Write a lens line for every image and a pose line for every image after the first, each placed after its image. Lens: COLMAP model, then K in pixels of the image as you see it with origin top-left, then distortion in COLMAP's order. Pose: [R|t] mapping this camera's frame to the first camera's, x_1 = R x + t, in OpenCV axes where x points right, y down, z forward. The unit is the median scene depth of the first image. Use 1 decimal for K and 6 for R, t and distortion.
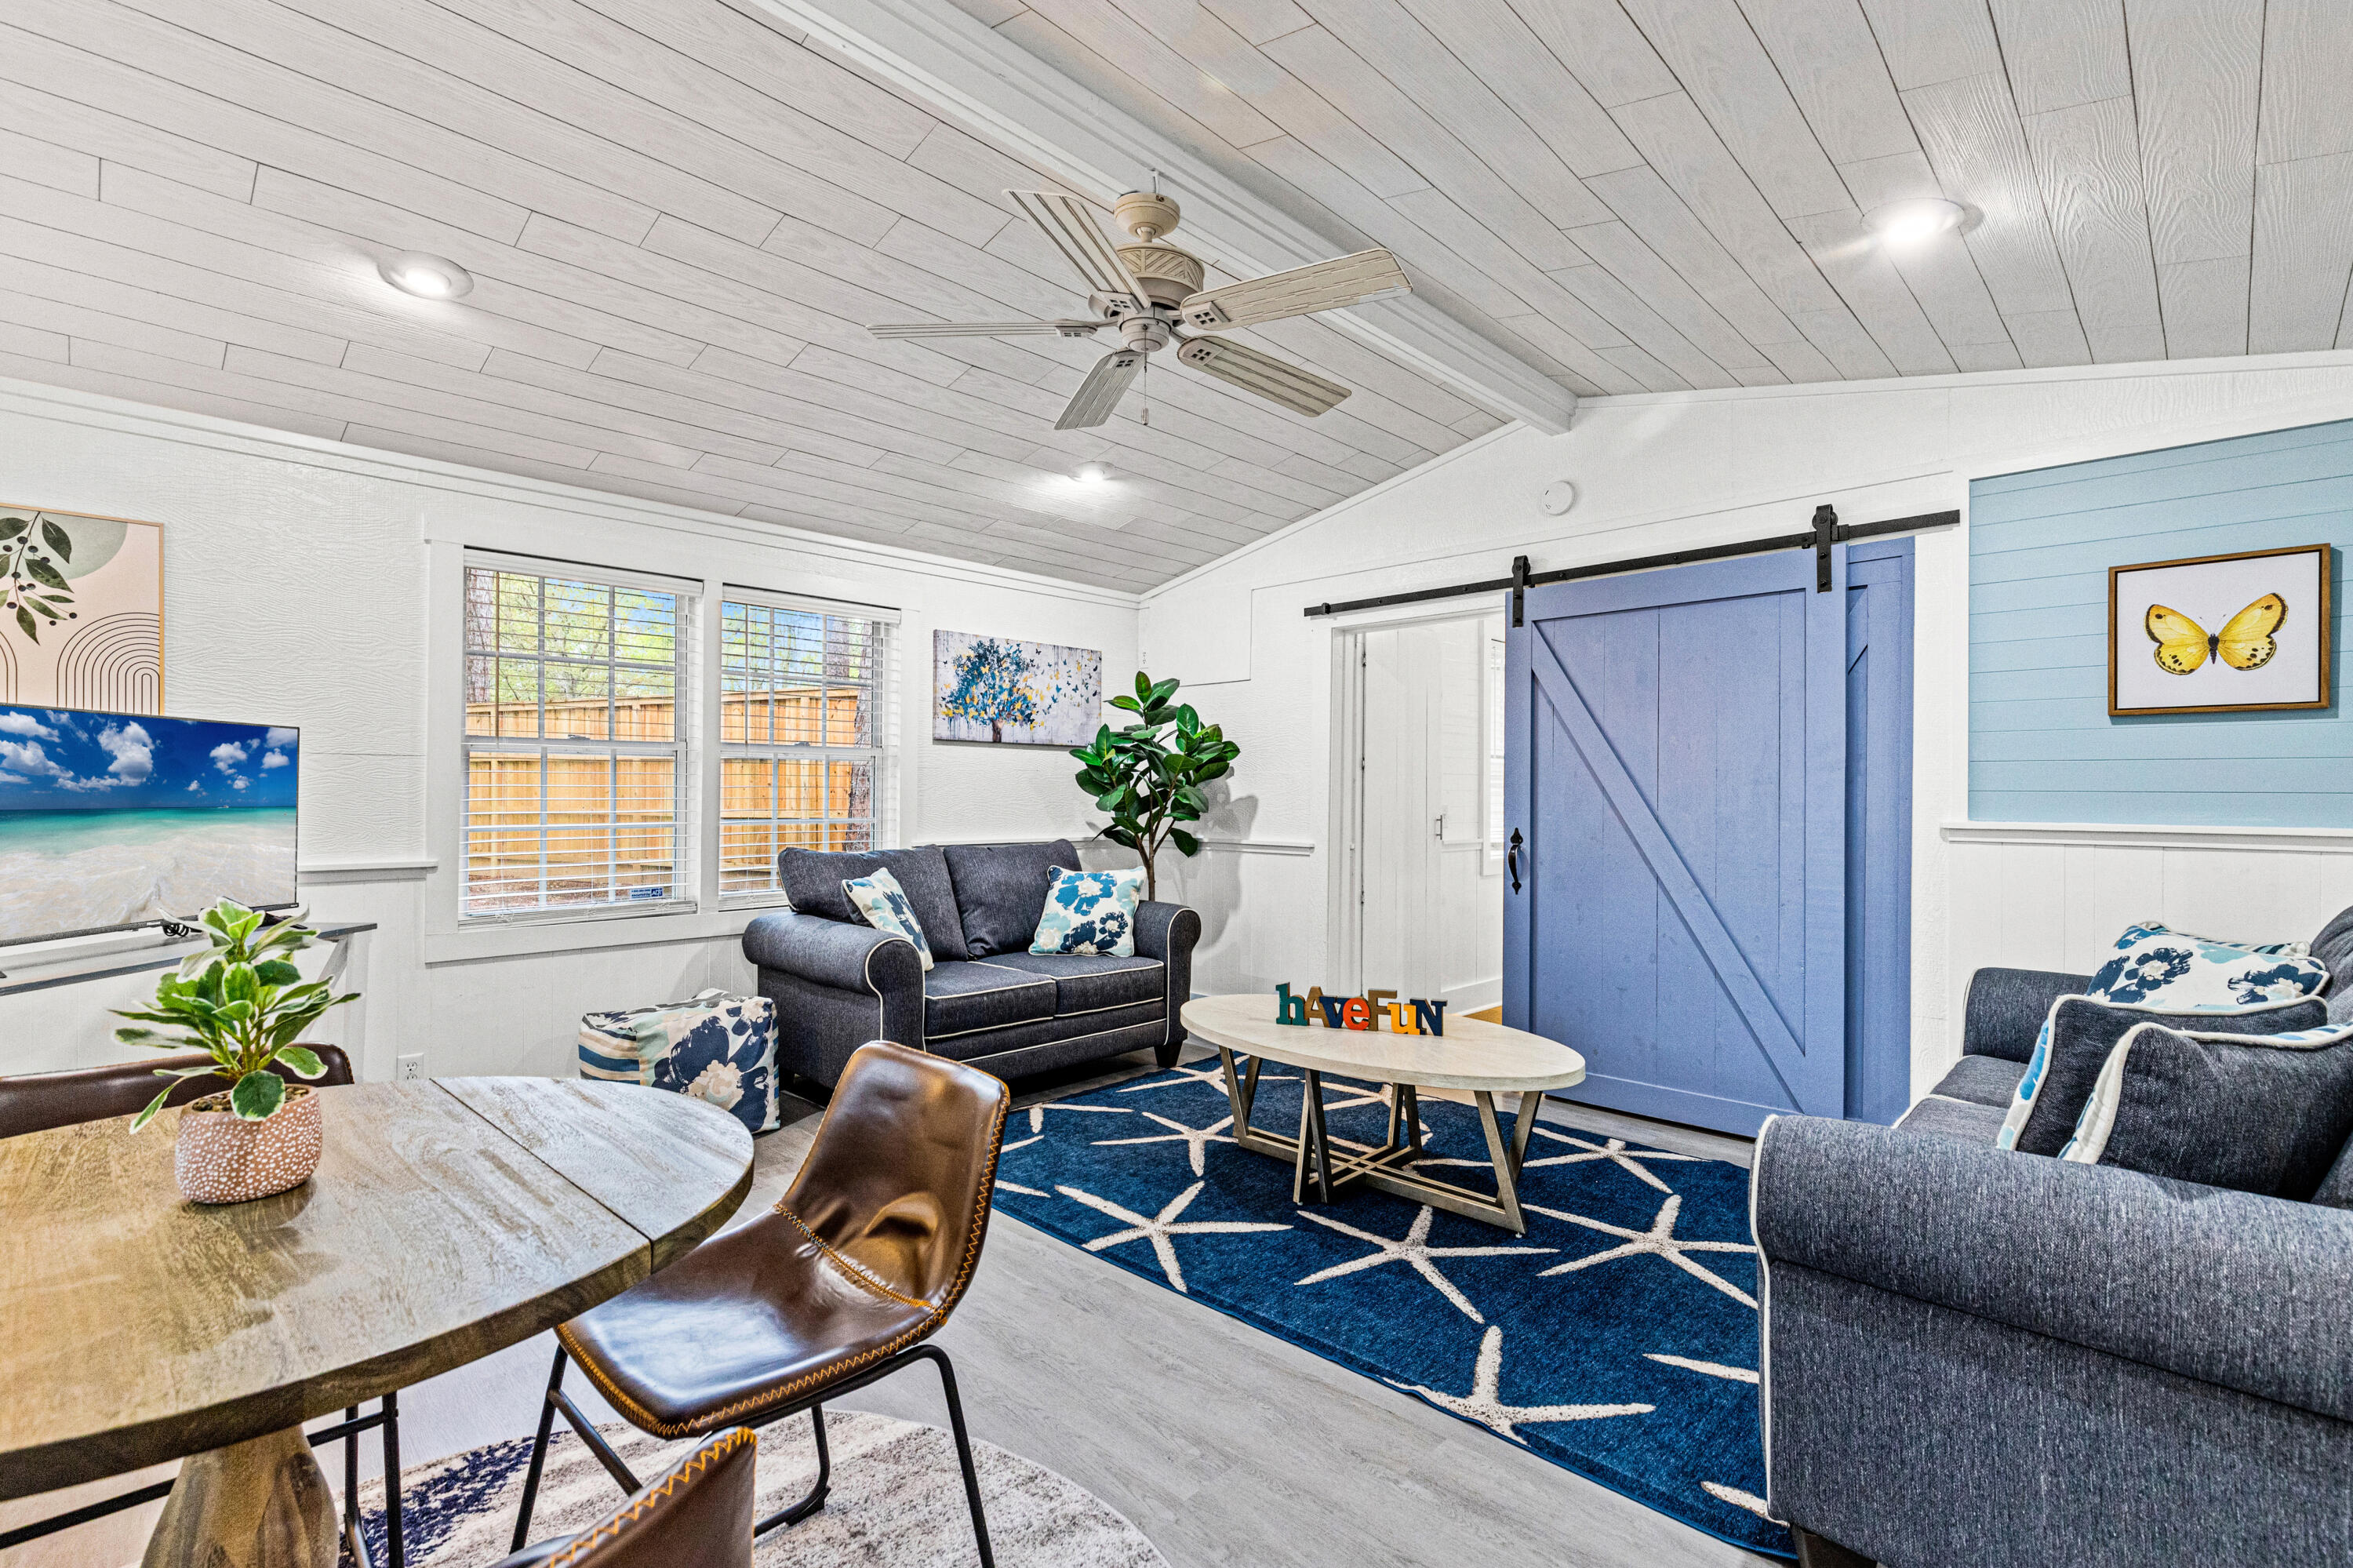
lens RADIAL K [[1059.8, 0, 1176.5], [0, 1059.8, 784.0], [0, 0, 1]] dist [0.002862, 0.001037]
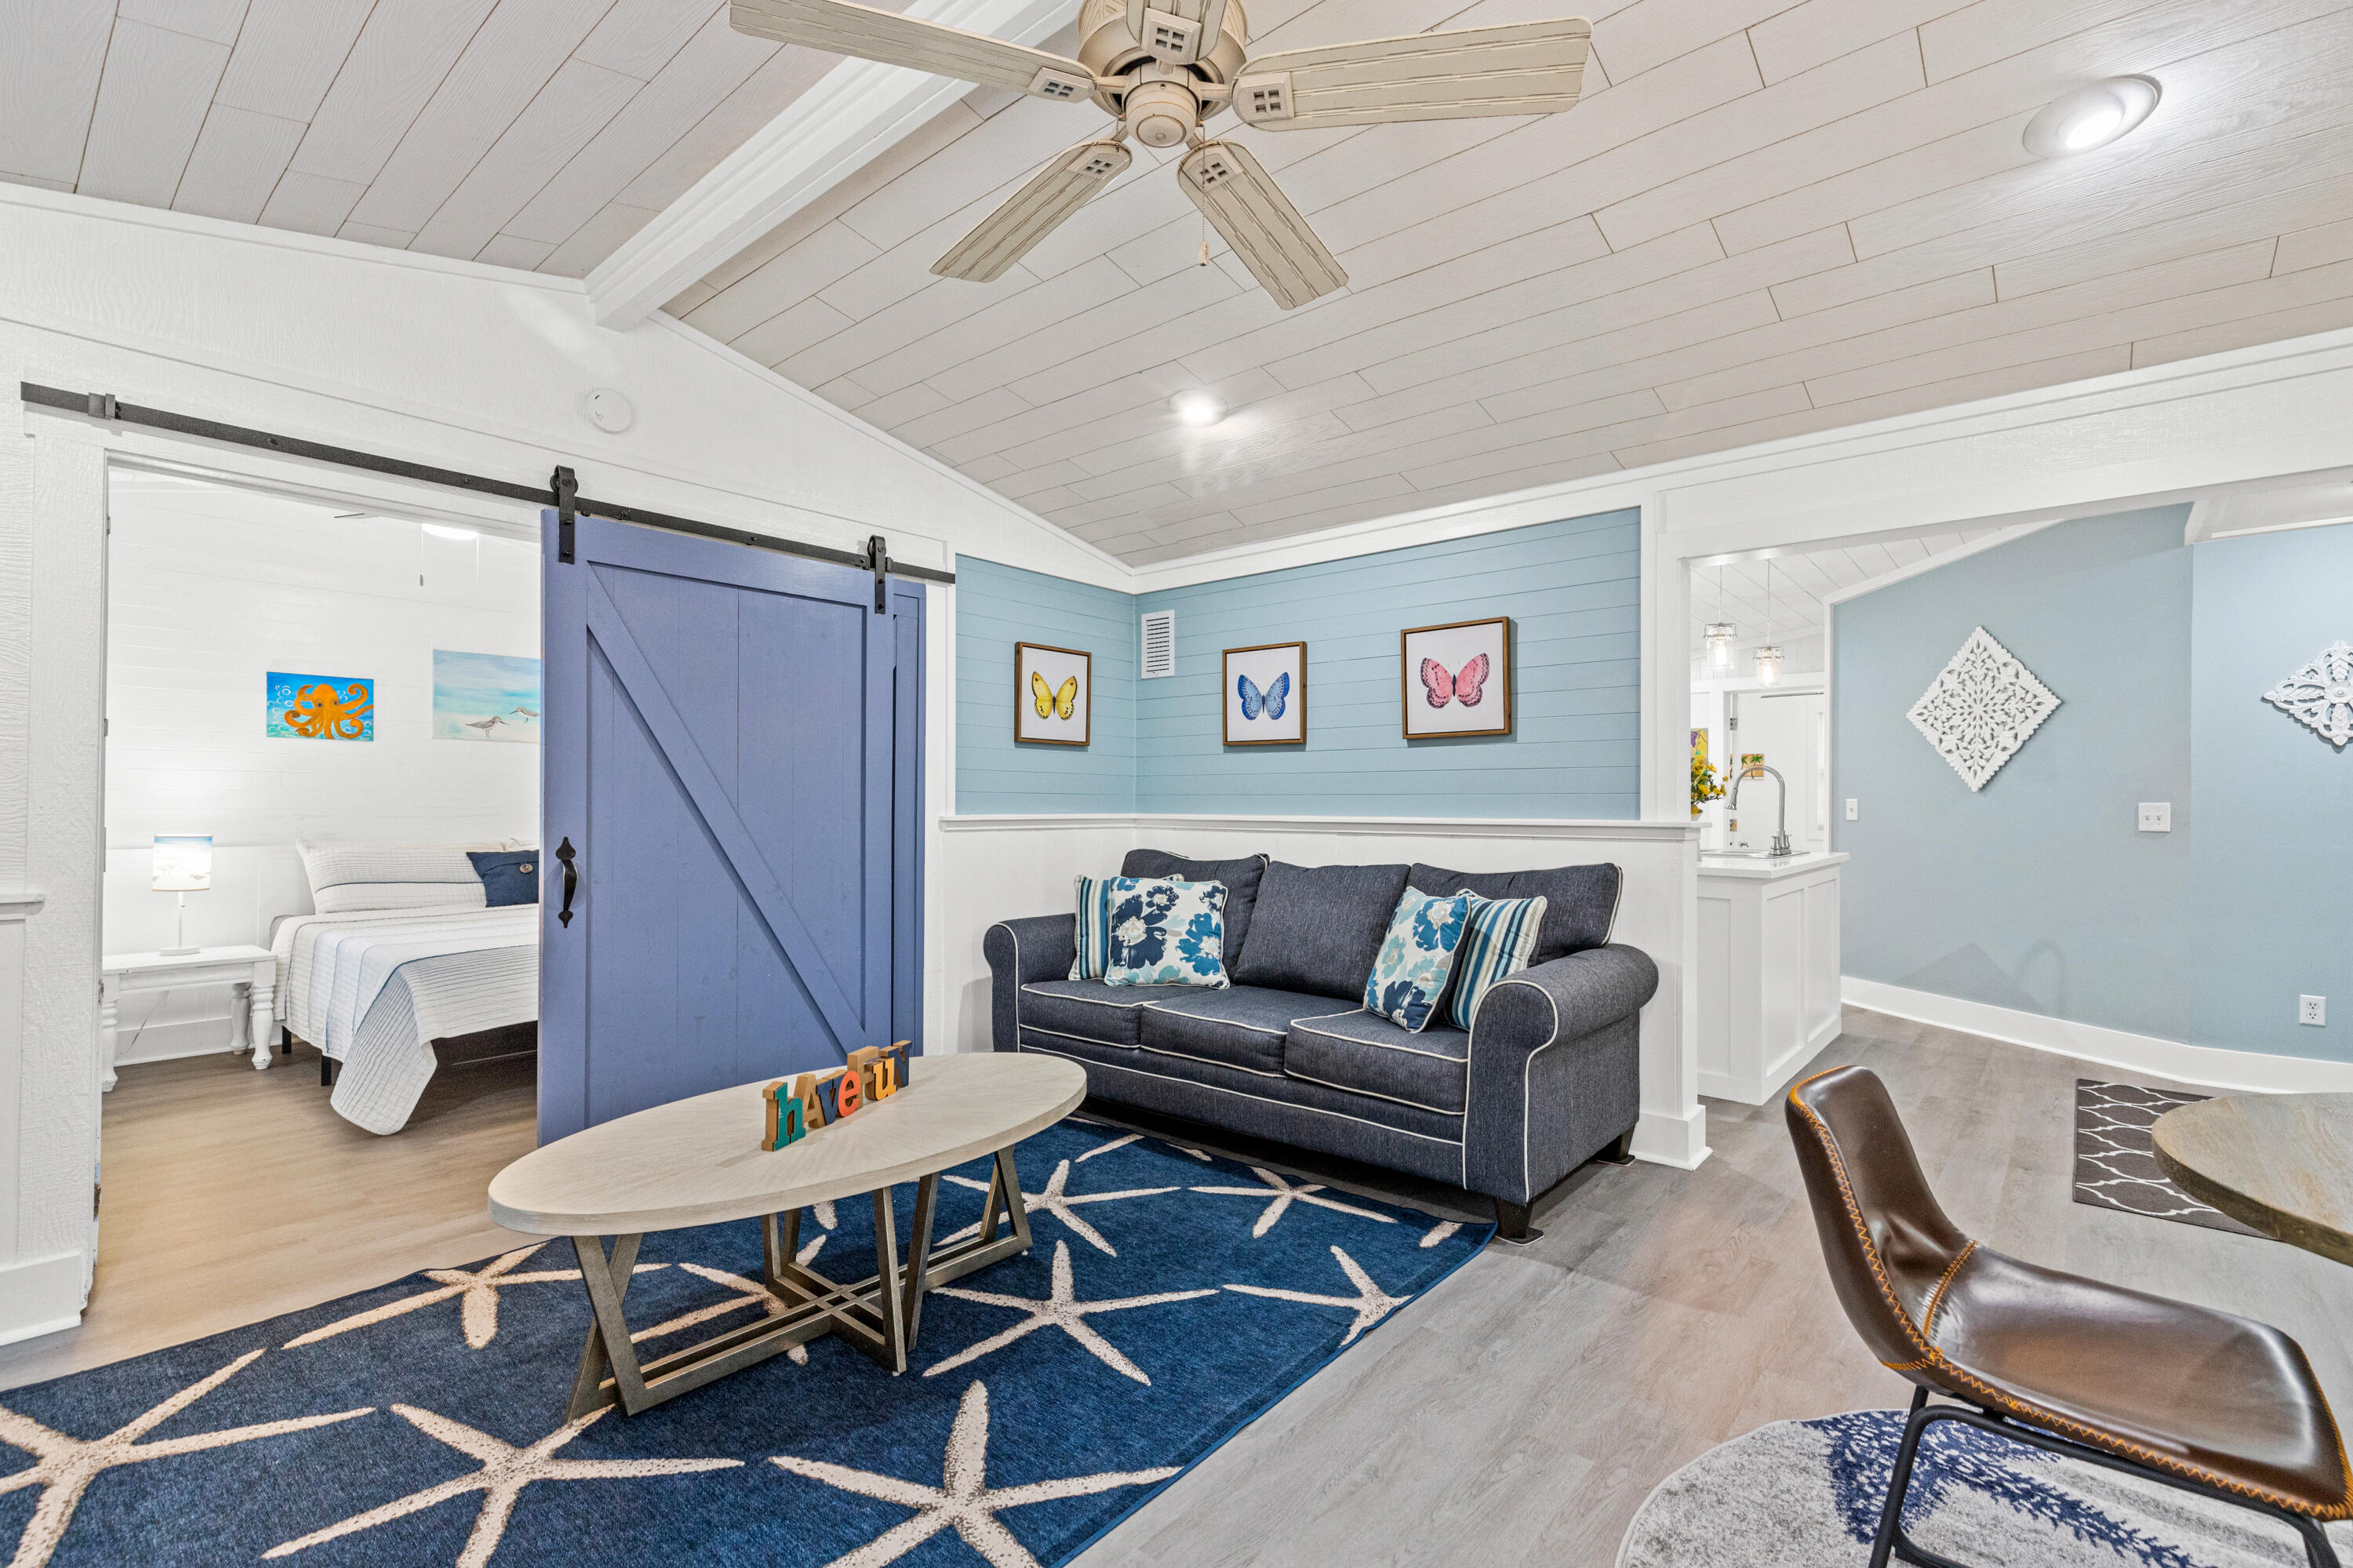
lens RADIAL K [[1060.6, 0, 1145.8], [0, 1060.6, 800.2], [0, 0, 1]] dist [0.002419, 0.000142]
pose [[-0.048435, -0.004059, 0.998818, -0.617428], [-0.015954, 0.999867, 0.003289, 0.009640], [-0.998699, -0.015776, -0.048493, 0.905630]]
